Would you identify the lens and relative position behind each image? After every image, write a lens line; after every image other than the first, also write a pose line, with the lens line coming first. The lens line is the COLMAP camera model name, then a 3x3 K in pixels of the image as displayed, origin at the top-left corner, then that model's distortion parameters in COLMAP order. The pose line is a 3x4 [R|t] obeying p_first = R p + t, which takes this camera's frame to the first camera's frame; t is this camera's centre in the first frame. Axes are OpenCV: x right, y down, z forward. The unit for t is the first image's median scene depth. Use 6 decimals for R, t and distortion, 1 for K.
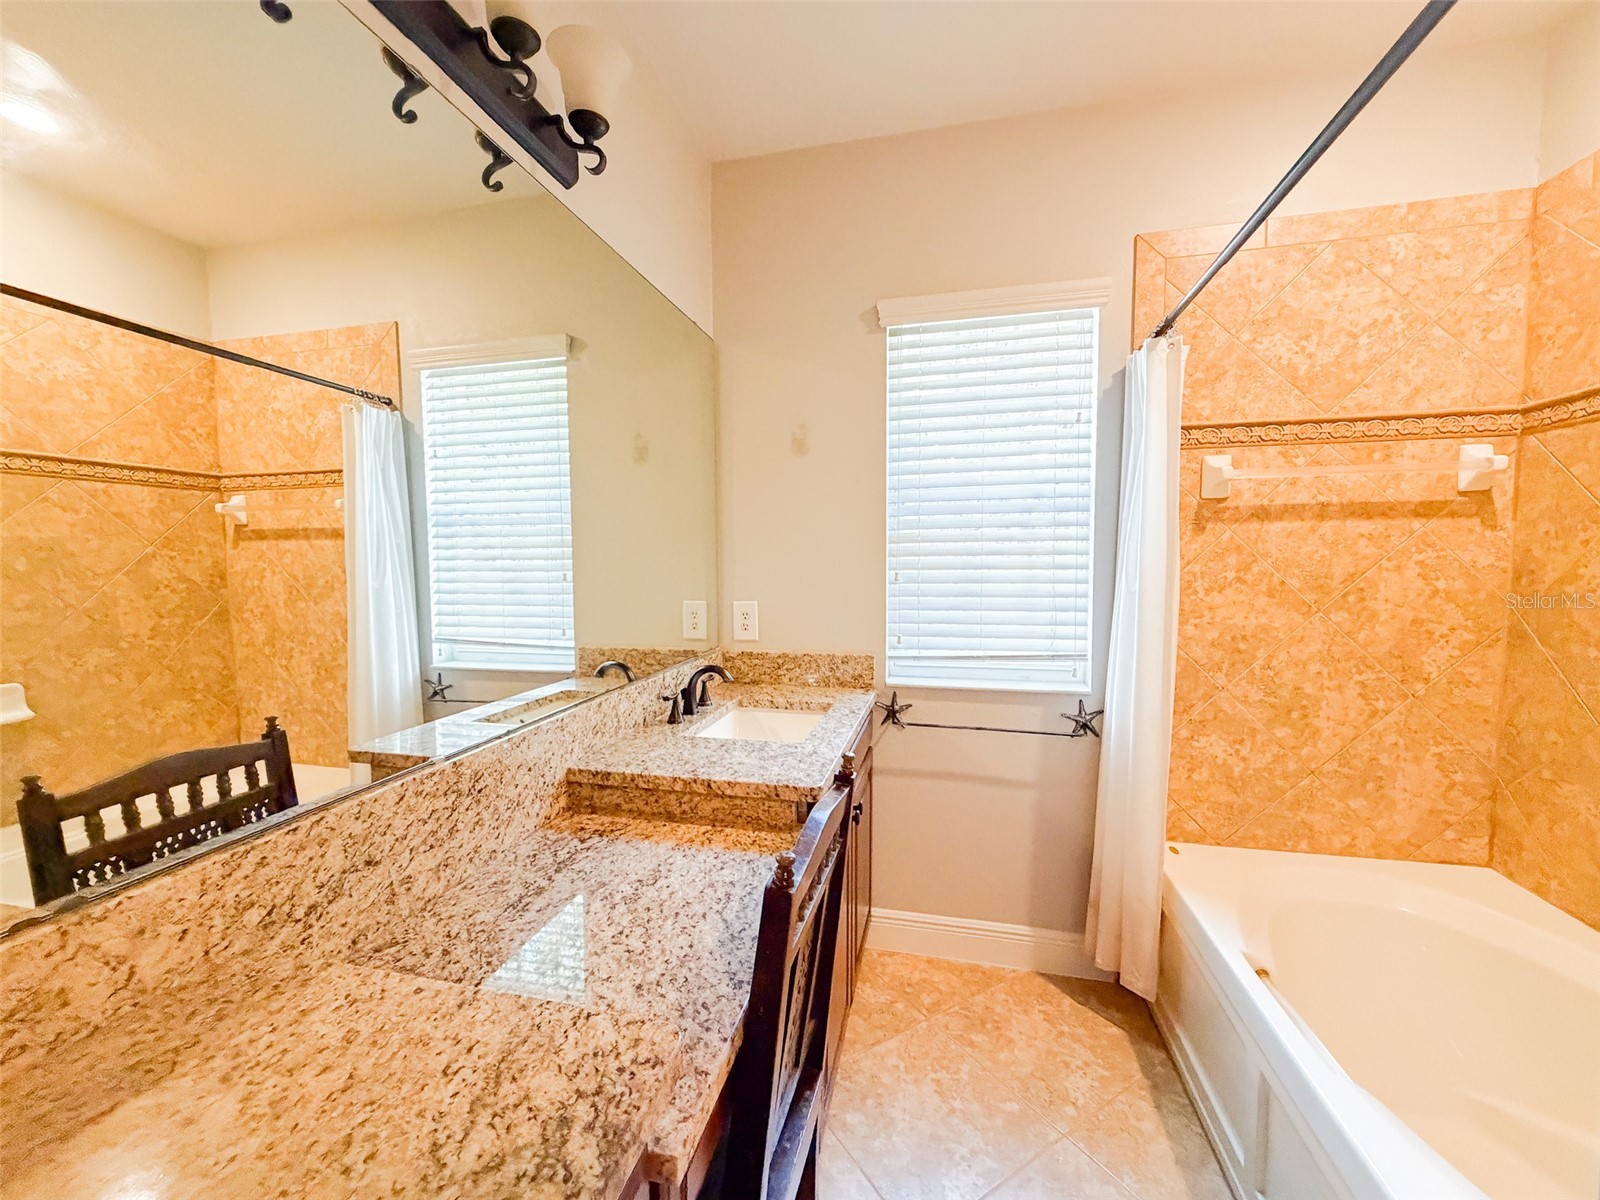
lens RADIAL K [[636.0, 0, 793.2], [0, 636.0, 602.1], [0, 0, 1]] dist [-0.000777, -0.000389]
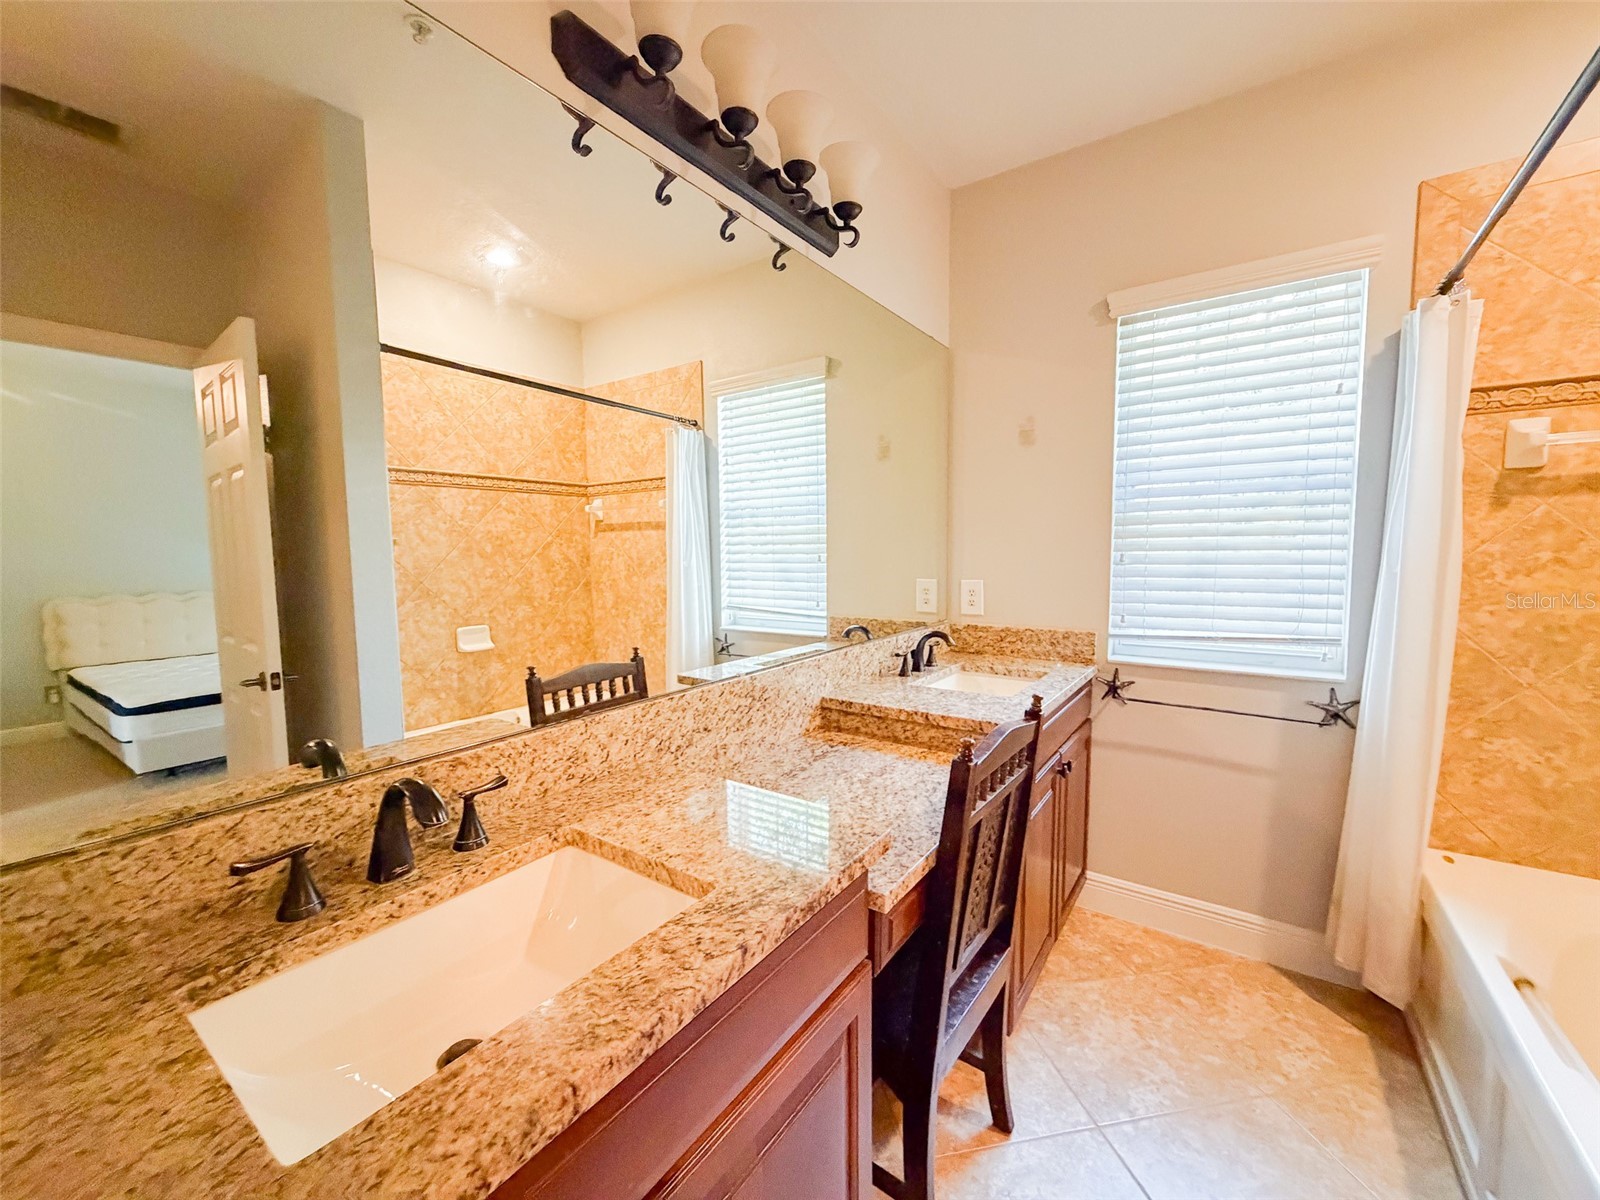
lens RADIAL K [[636.0, 0, 801.6], [0, 636.0, 601.8], [0, 0, 1]] dist [-0.000777, -0.000389]
pose [[0.933254, 0.026235, -0.358258, 0.052322], [-0.019947, 0.999575, 0.021238, 0.022011], [0.358663, -0.012675, 0.933381, -0.172495]]
